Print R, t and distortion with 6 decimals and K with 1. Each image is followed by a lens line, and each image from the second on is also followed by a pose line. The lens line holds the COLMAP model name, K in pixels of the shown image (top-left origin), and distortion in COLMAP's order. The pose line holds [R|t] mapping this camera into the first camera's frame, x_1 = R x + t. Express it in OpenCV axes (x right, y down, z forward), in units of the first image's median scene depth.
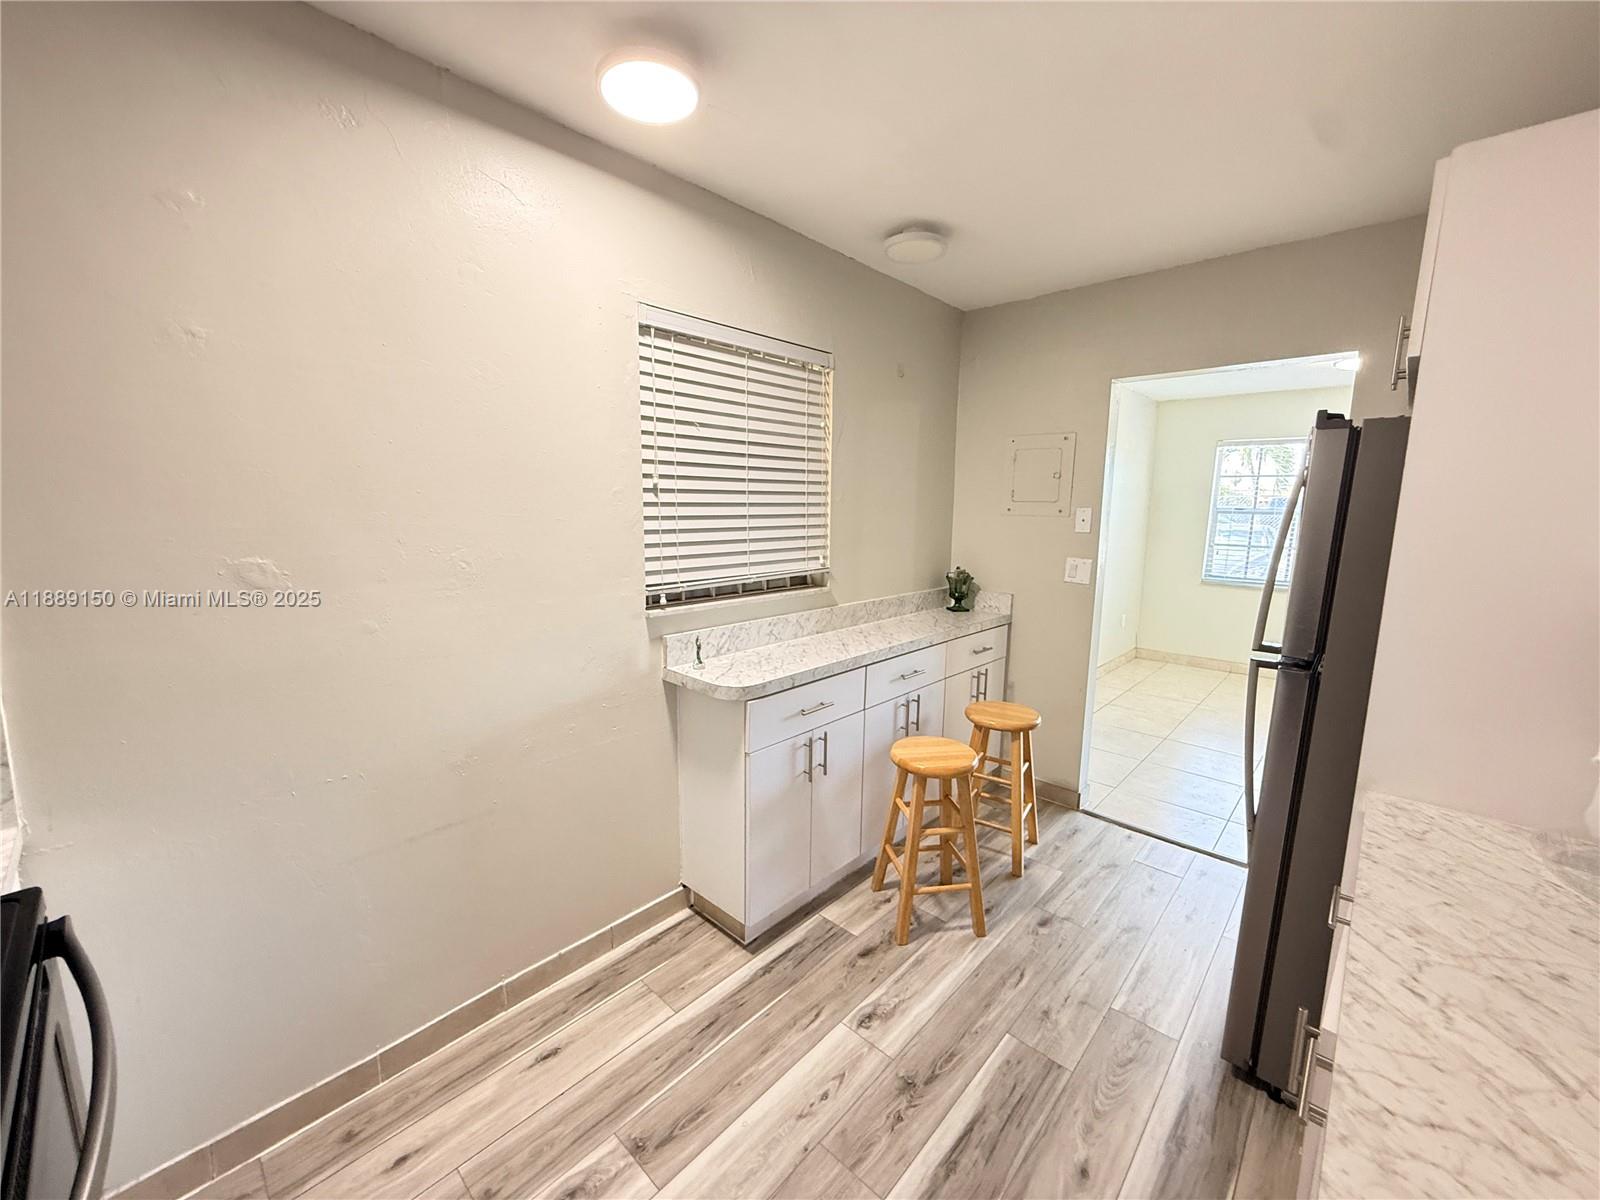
lens RADIAL K [[634.3, 0, 793.2], [0, 634.3, 600.4], [0, 0, 1]] dist [-0.001112, -0.000145]
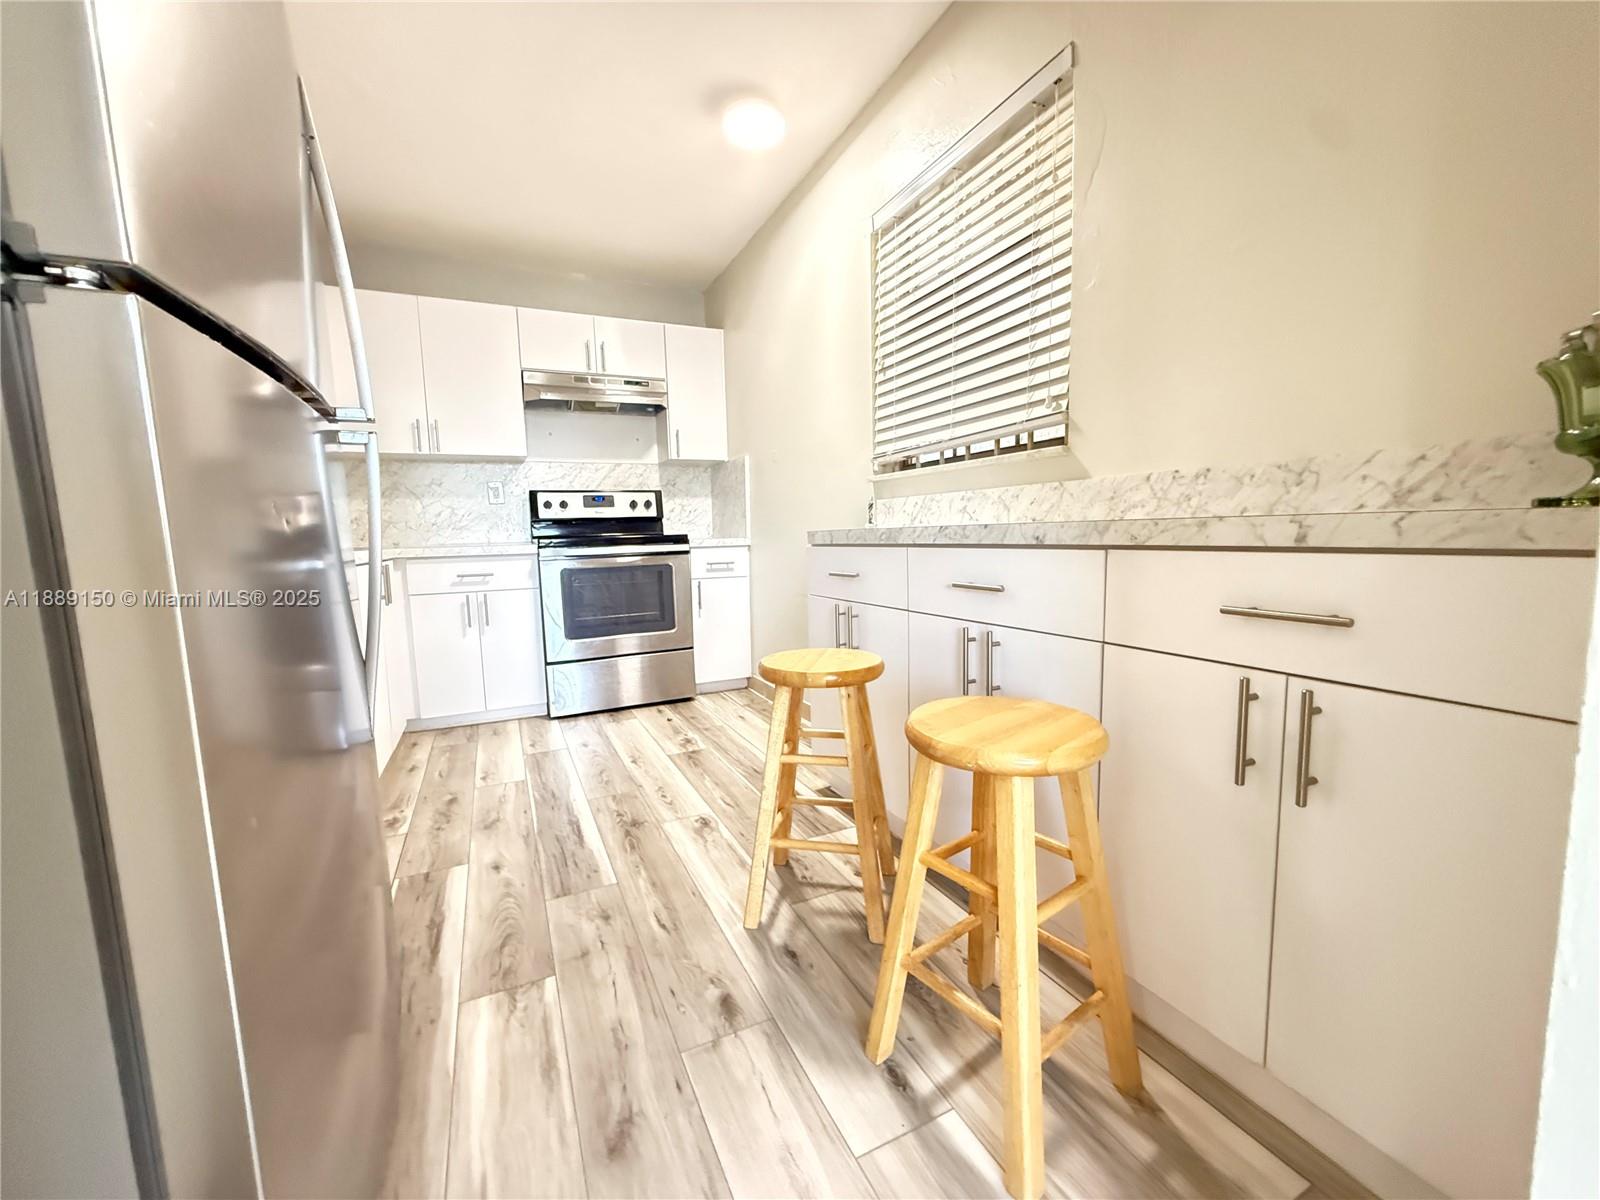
lens RADIAL K [[637.3, 0, 796.0], [0, 637.3, 597.4], [0, 0, 1]] dist [-0.000313, 0.000103]
pose [[-0.367857, 0.089501, -0.925565, 1.098209], [-0.122931, 0.981940, 0.143810, 0.096745], [0.921721, 0.166682, -0.350212, 1.531365]]
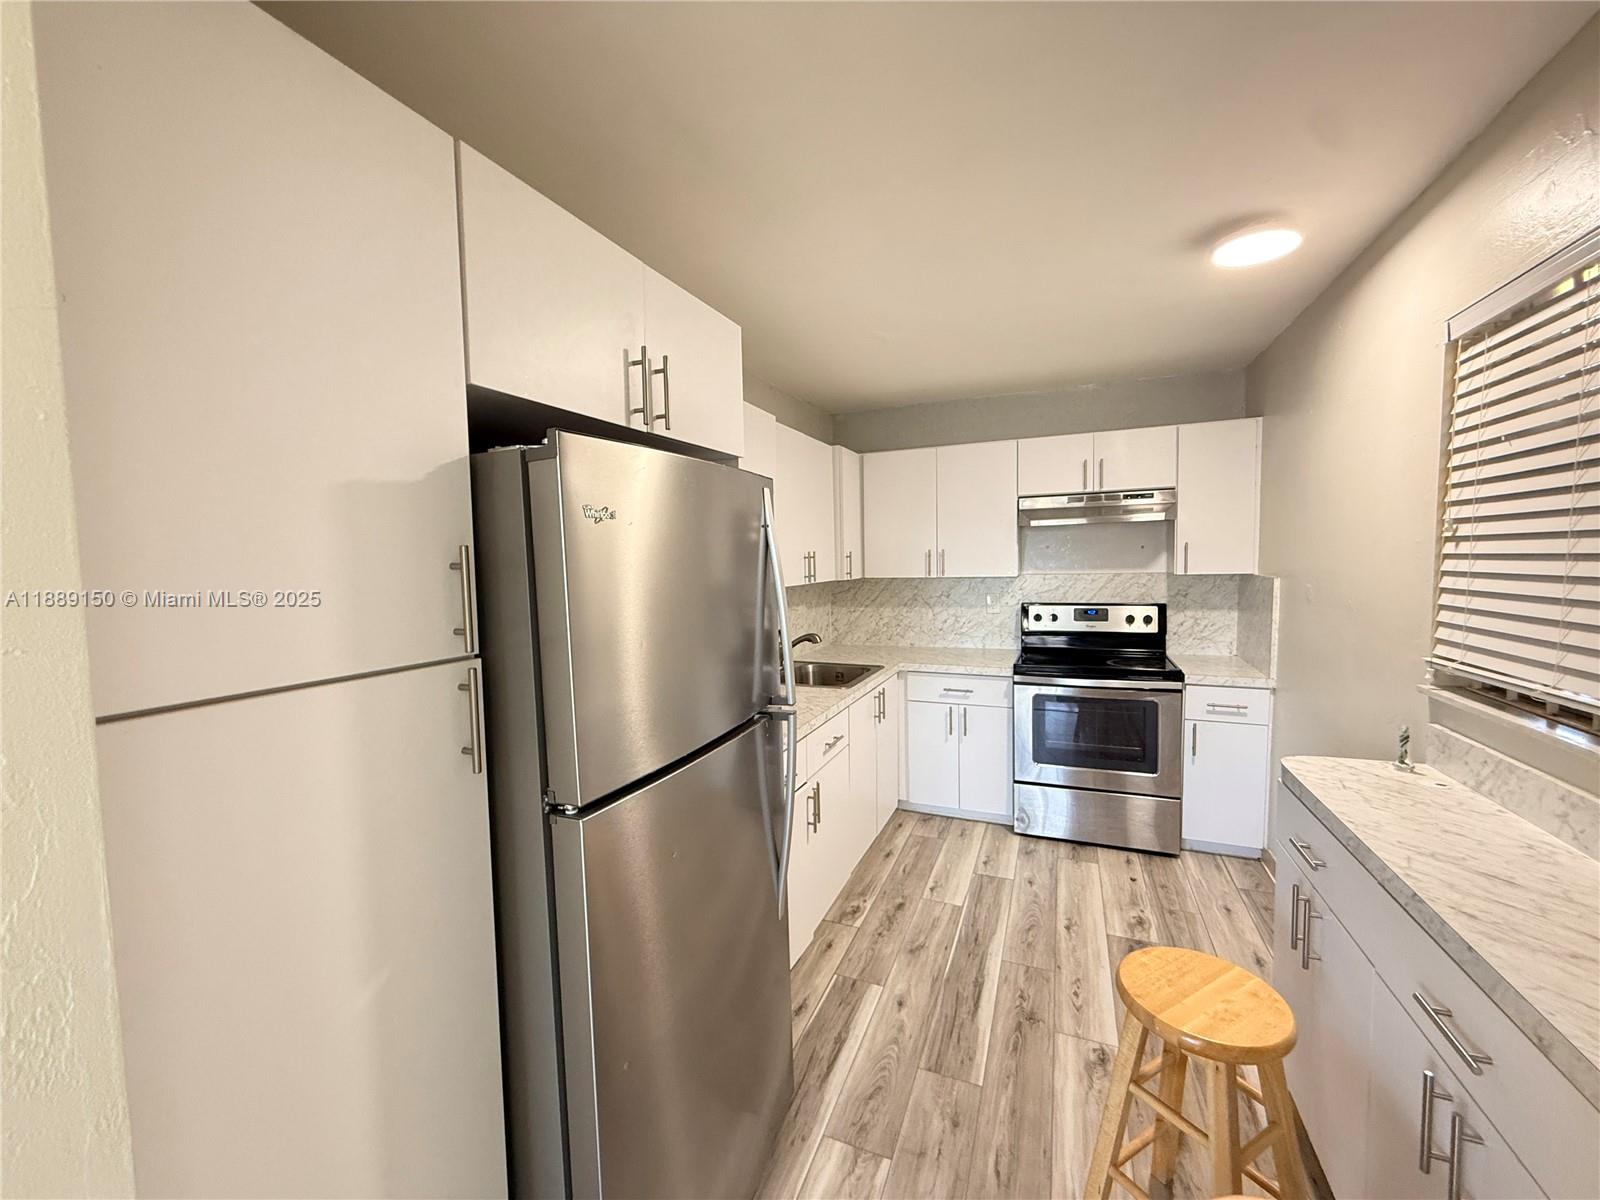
lens RADIAL K [[637.3, 0, 795.2], [0, 637.3, 600.5], [0, 0, 1]] dist [-0.000499, 0.000167]
pose [[-0.938474, 0.026020, -0.344369, 0.950862], [-0.047949, 0.977682, 0.204543, -0.254927], [0.342006, 0.208471, -0.916282, 1.681166]]
